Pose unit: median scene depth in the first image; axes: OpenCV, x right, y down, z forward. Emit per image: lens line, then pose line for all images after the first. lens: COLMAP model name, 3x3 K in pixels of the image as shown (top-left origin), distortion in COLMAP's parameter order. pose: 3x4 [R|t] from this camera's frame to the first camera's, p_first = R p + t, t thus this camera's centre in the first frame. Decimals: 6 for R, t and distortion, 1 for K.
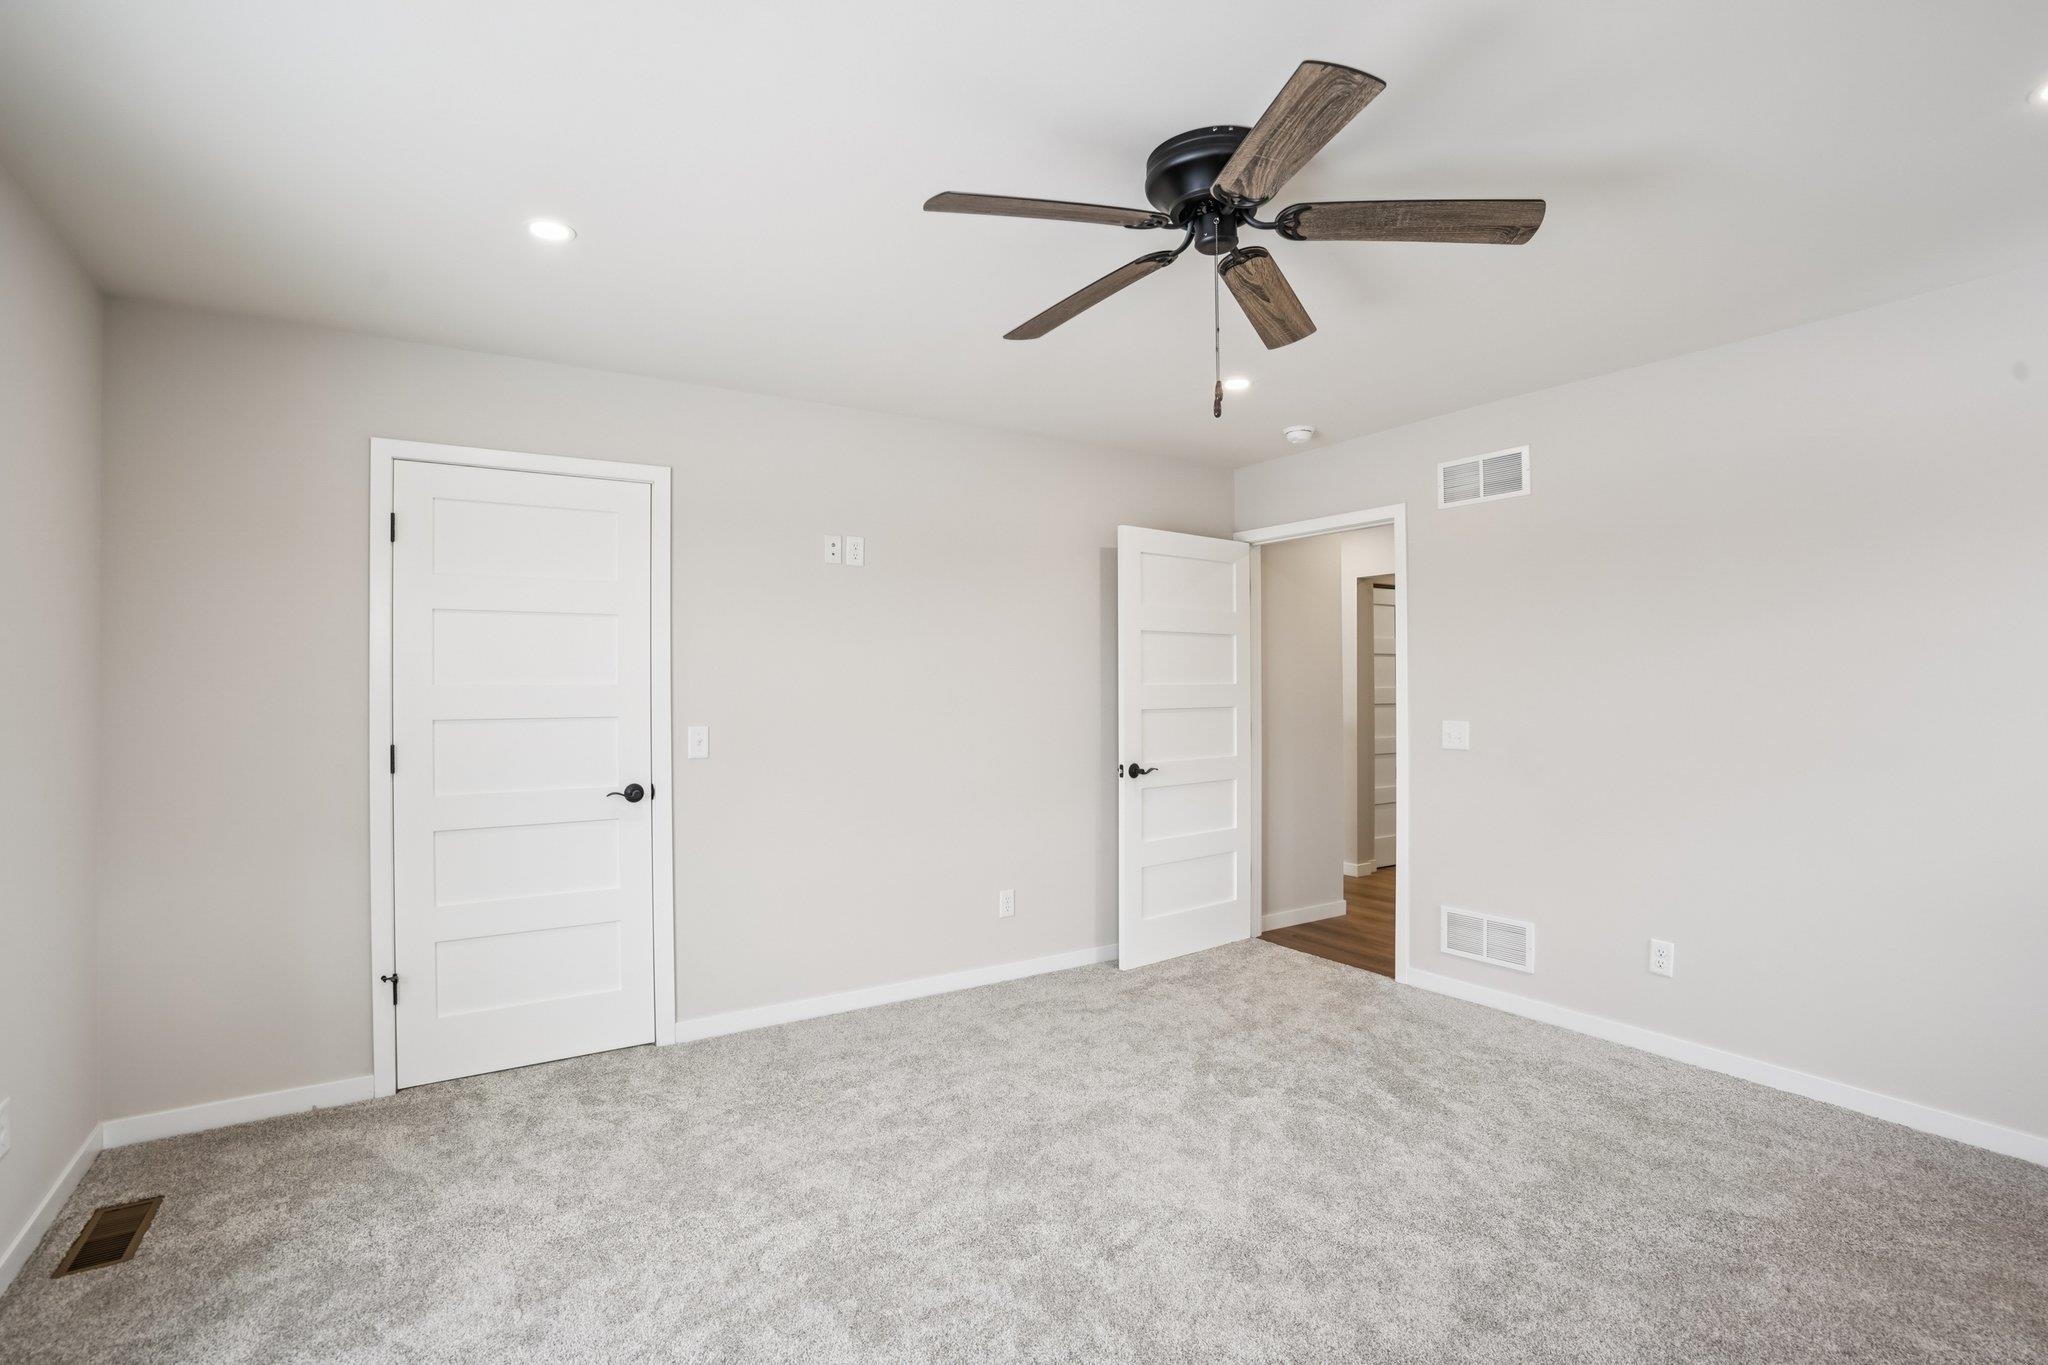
lens RADIAL K [[992.9, 0, 1024.0], [0, 992.9, 682.5], [0, 0, 1]] dist [-0.000799, 0.042740]
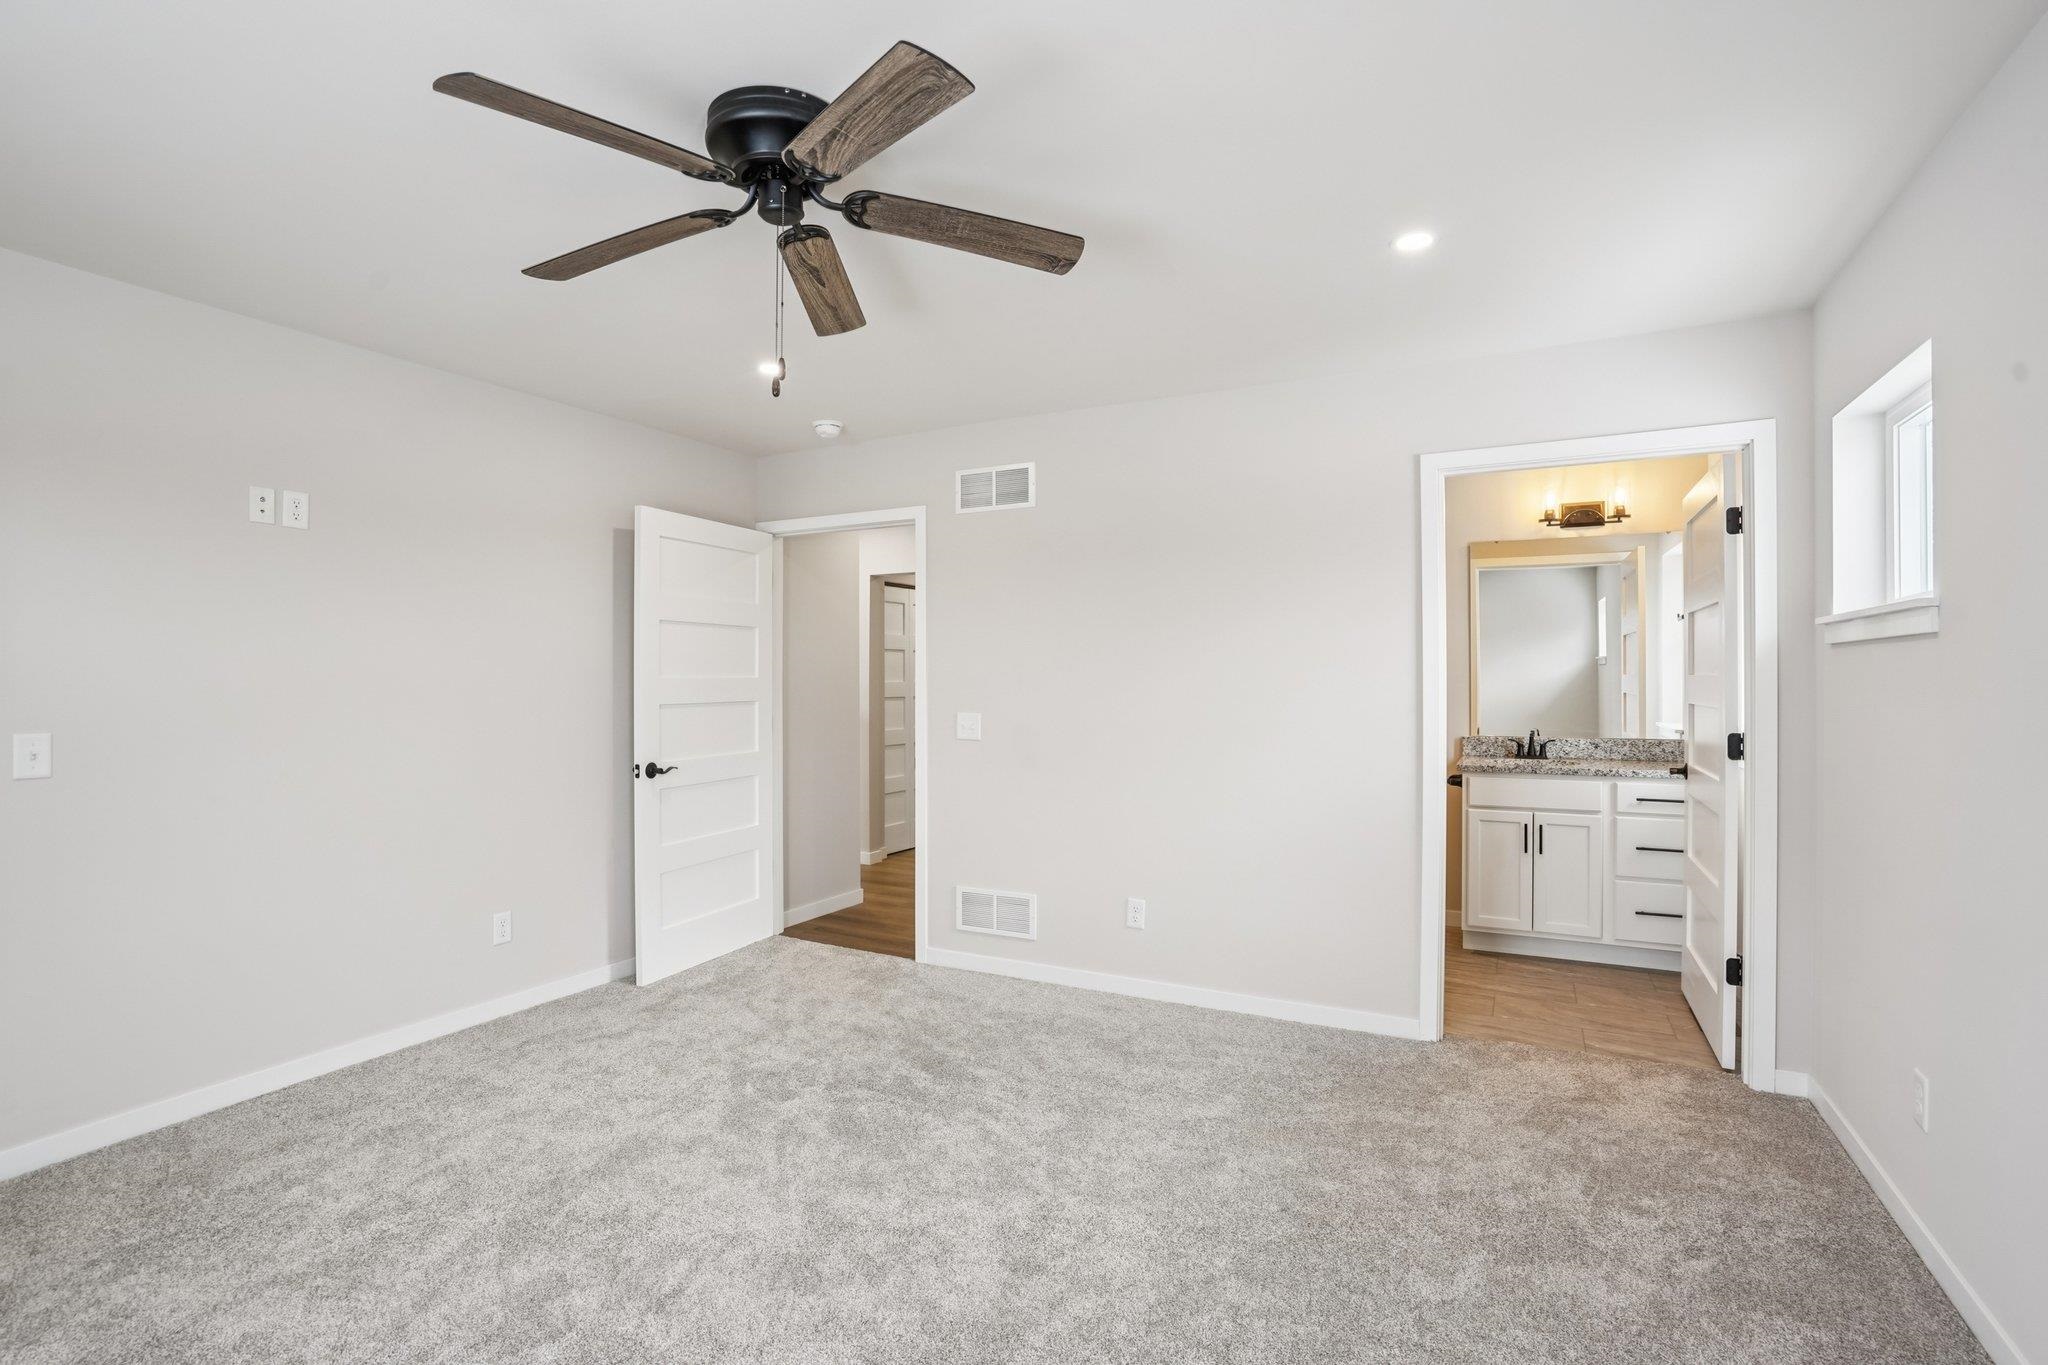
lens RADIAL K [[976.5, 0, 930.8], [0, 976.5, 682.9], [0, 0, 1]] dist [-0.002872, 0.028171]
pose [[0.895253, 0.002763, 0.445549, -0.084785], [-0.005117, 0.999979, 0.004080, 0.002675], [-0.445528, -0.005933, 0.895248, 0.088221]]
